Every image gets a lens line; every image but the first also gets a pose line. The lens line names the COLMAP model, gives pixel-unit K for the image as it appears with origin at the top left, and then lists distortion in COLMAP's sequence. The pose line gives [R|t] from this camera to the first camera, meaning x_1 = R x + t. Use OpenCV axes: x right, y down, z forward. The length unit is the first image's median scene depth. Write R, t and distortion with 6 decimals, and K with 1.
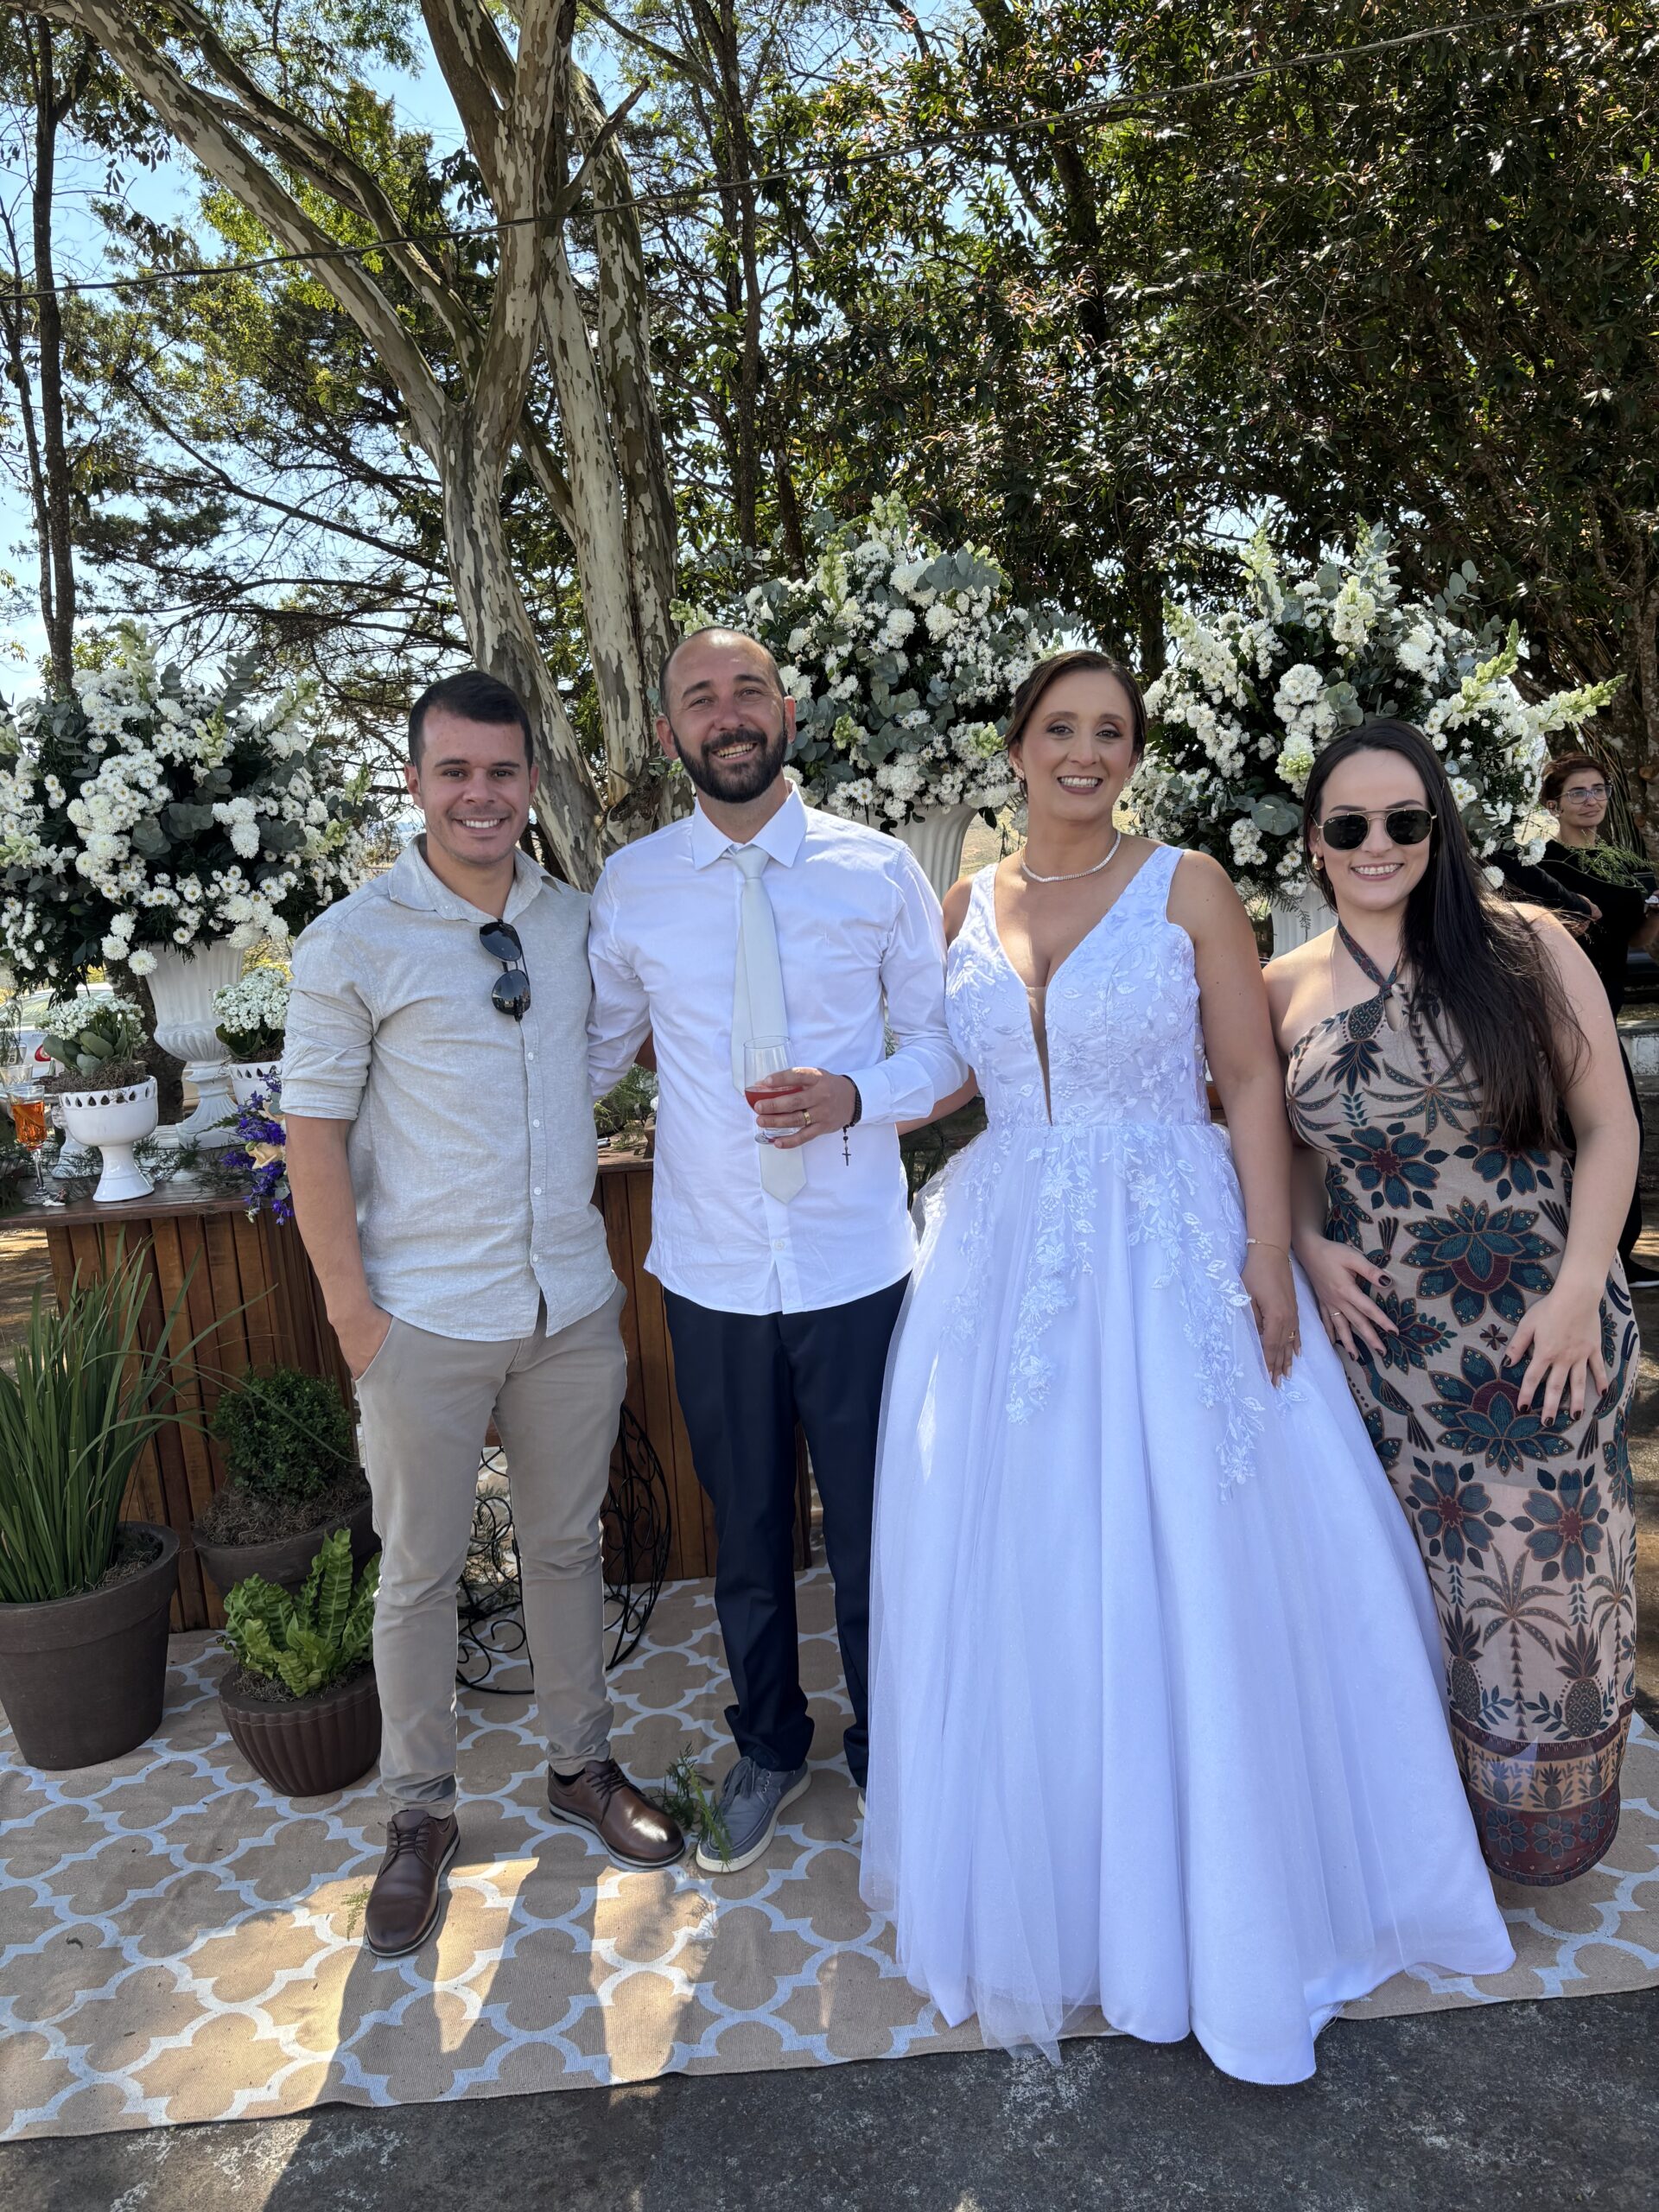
lens RADIAL K [[1651.2, 0, 829.5], [0, 1651.2, 1106.0], [0, 0, 1]] dist [0.009326, 0.010989]
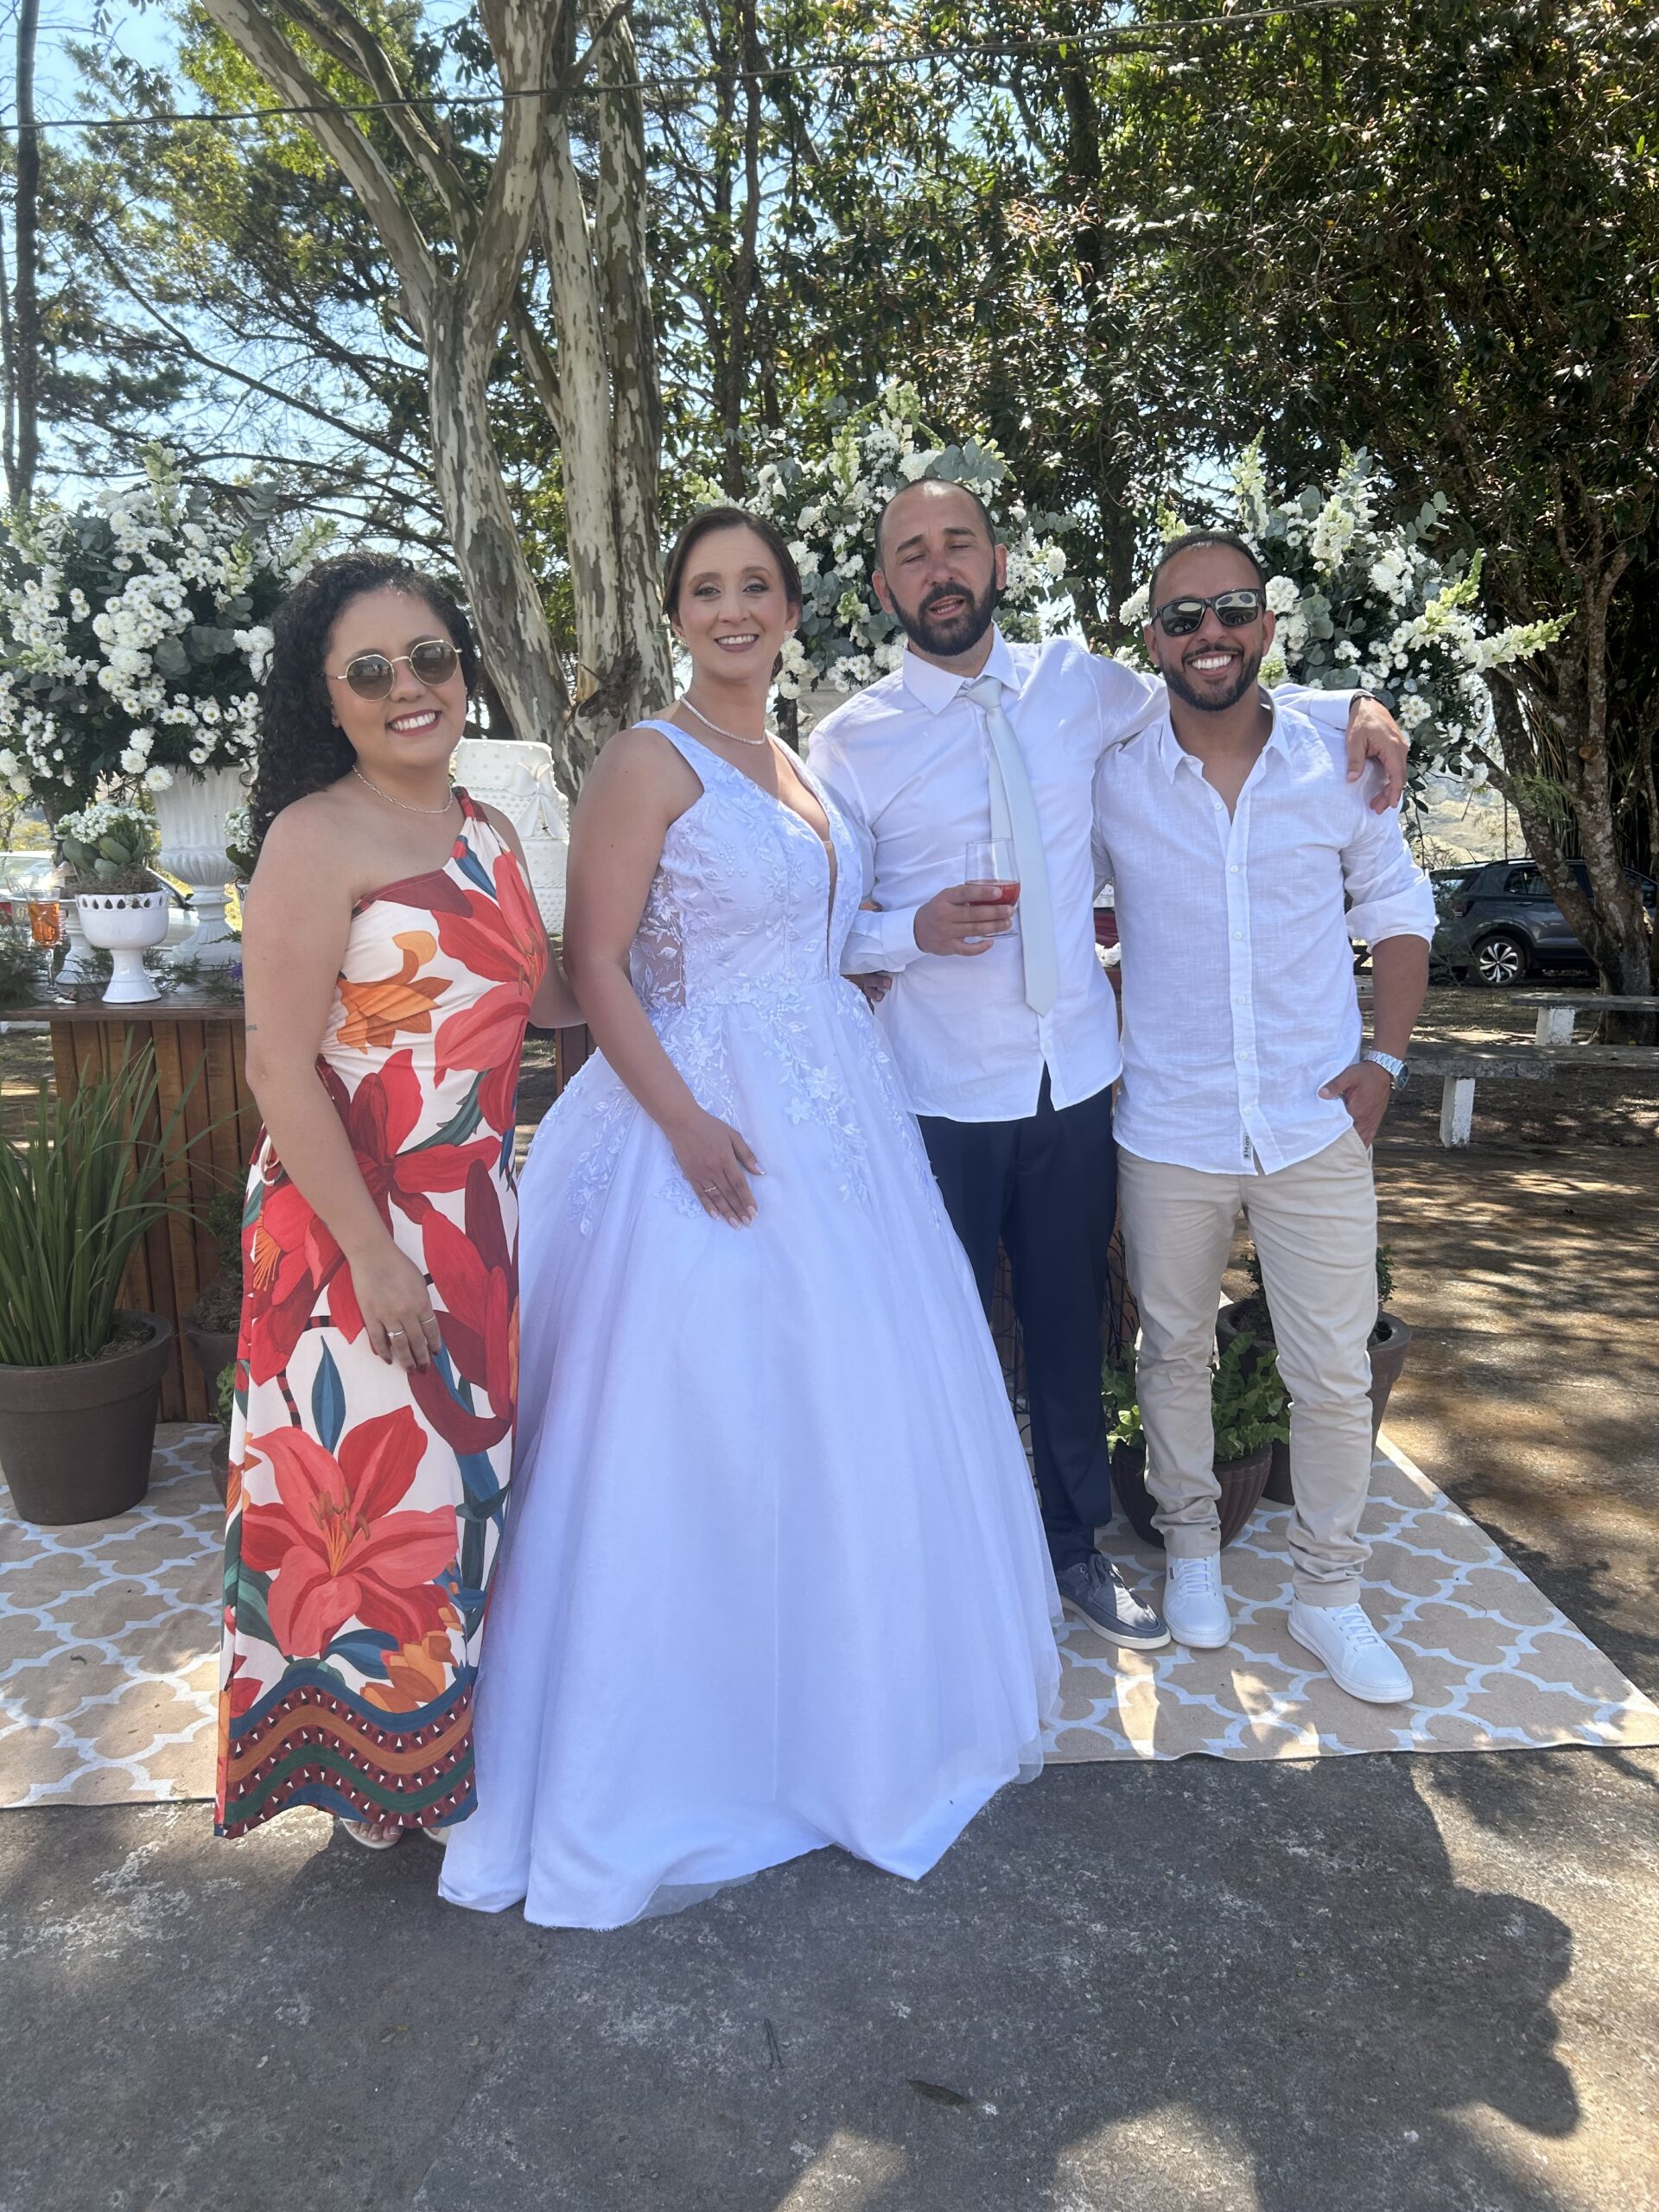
lens RADIAL K [[1643.9, 0, 826.5], [0, 1643.9, 1133.8], [0, 0, 1]] dist [0.036319, -0.046470]
pose [[0.996673, 0.067754, 0.045299, -0.009802], [-0.070031, 0.996254, 0.050722, 0.018361], [-0.041693, -0.053725, 0.997685, -0.022693]]
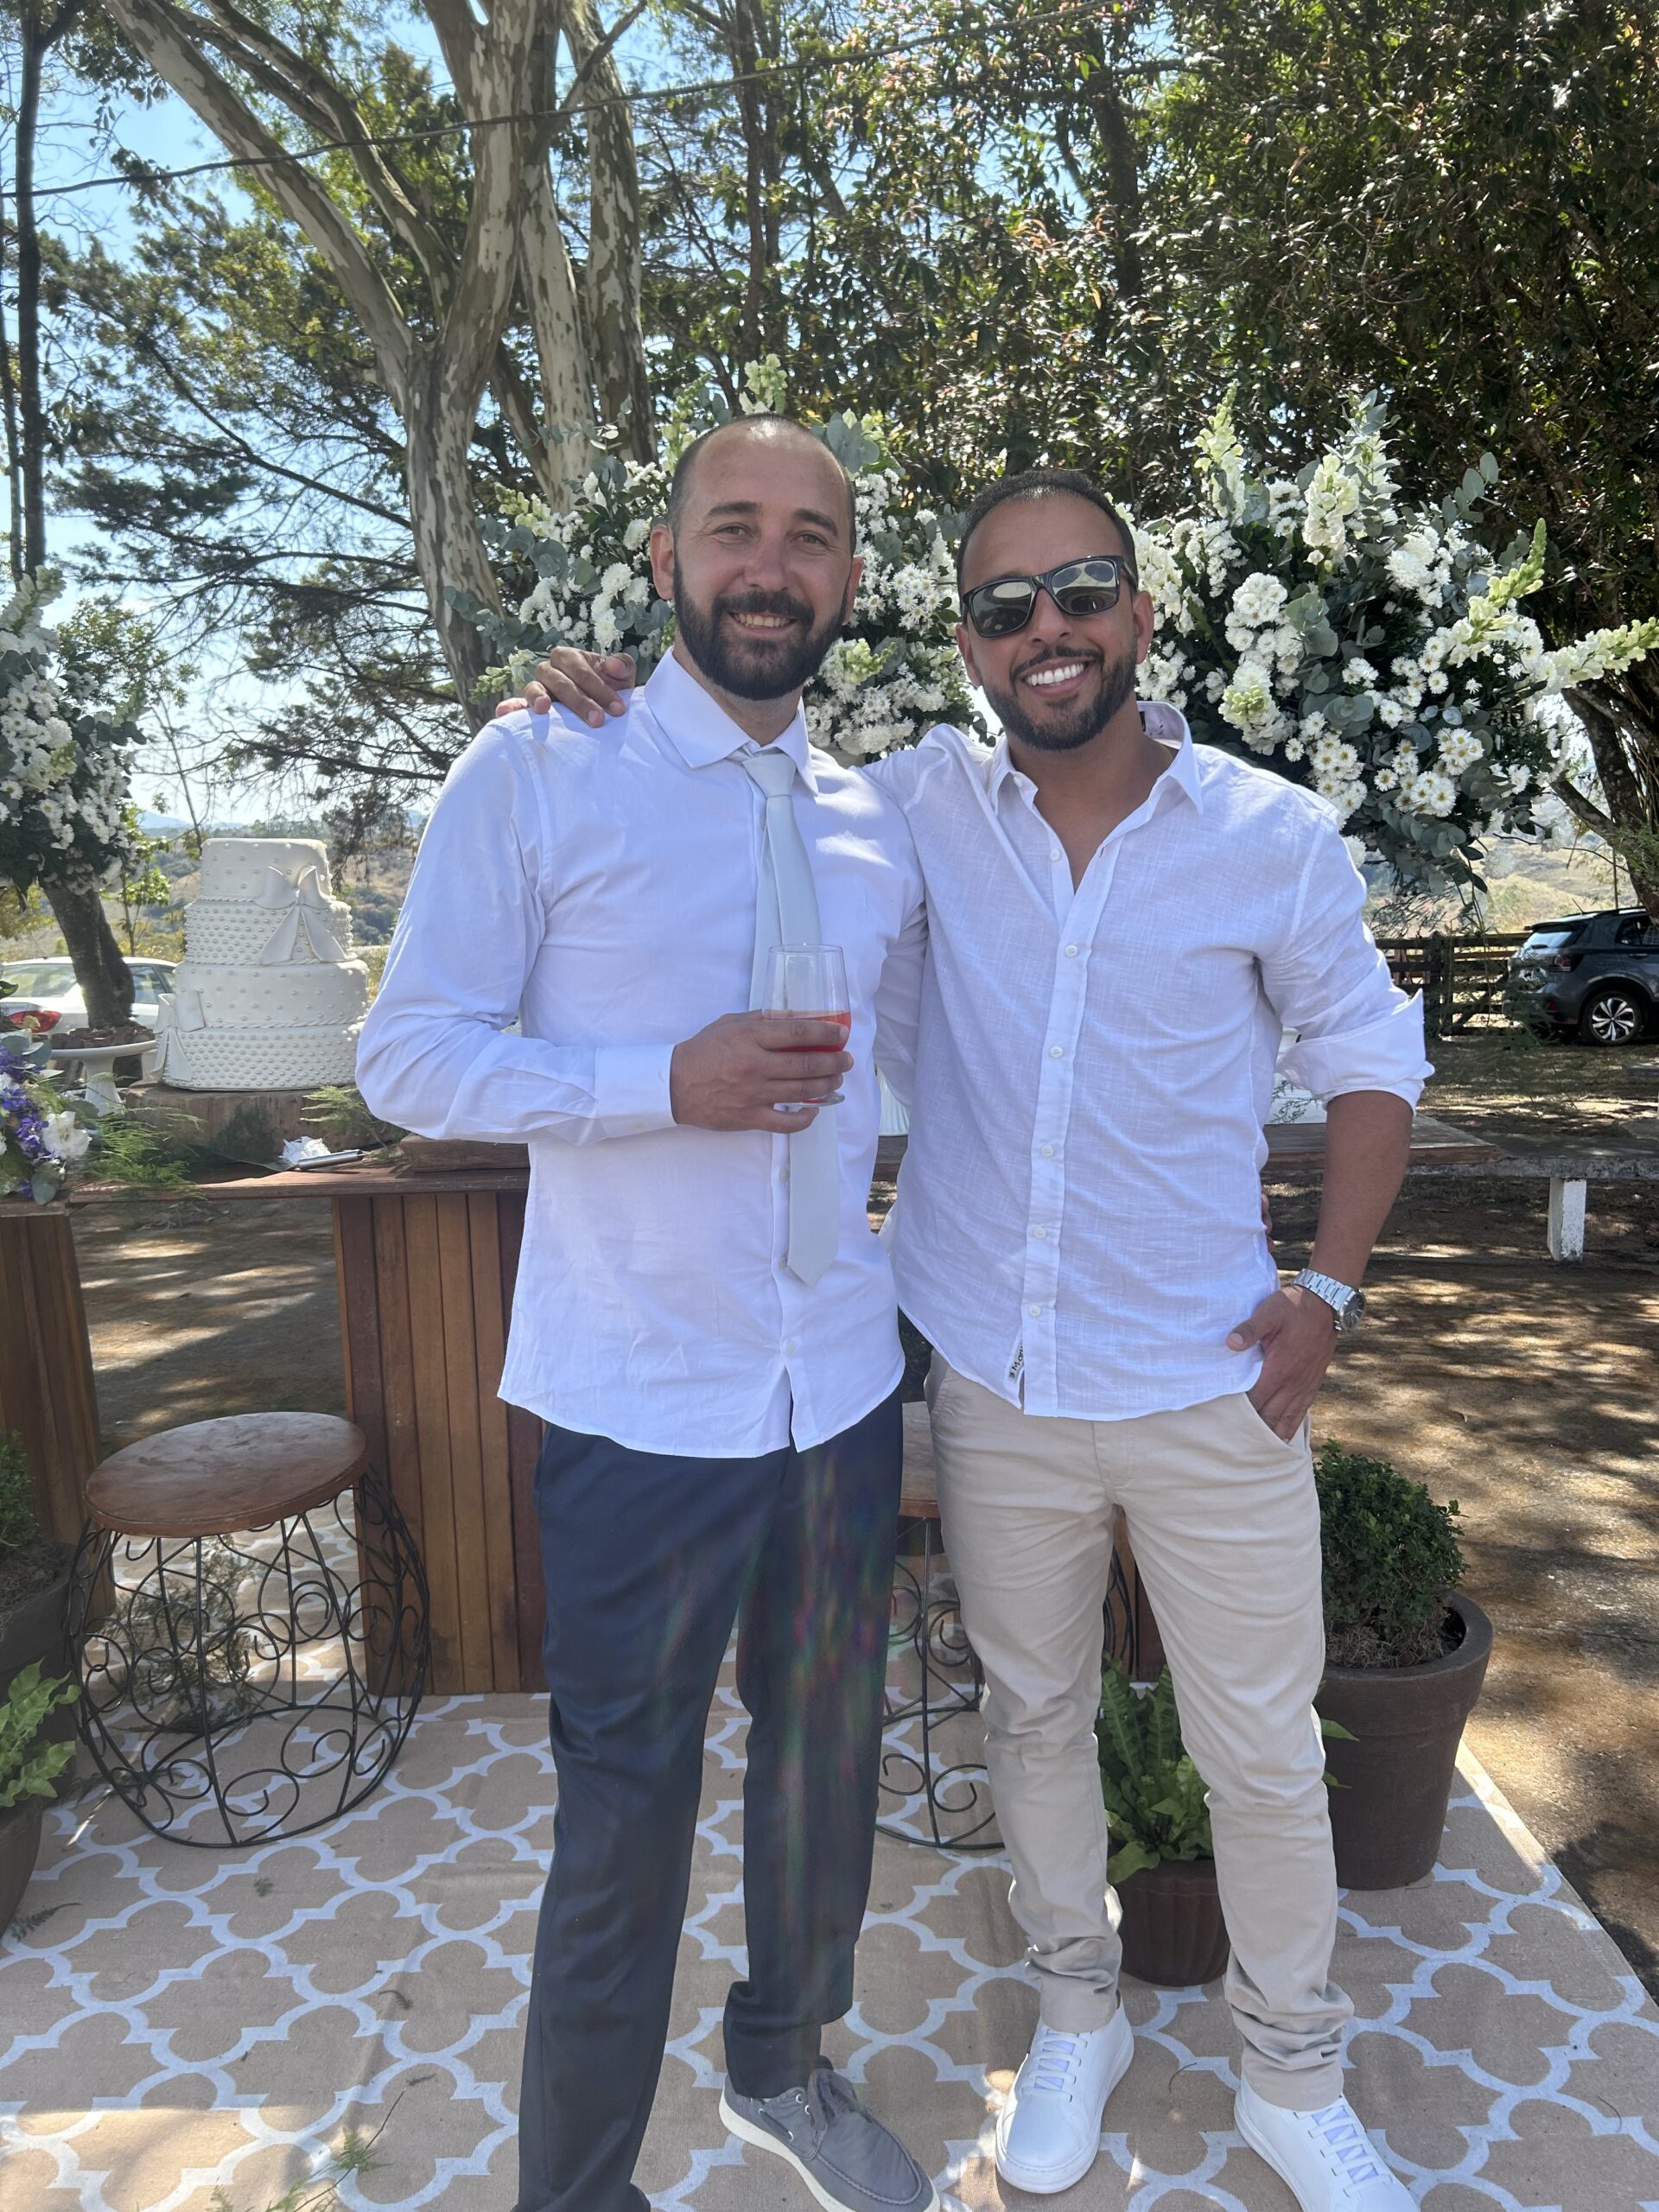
lens RADIAL K [[1648.5, 0, 821.6], [0, 1648.5, 1124.2], [0, 0, 1]] dist [0.030907, -0.036558]
pose [[0.998878, 0.041658, -0.022545, 0.034623], [-0.041515, 0.999115, 0.006746, -0.002474], [0.022806, -0.005802, 0.999723, 0.070795]]
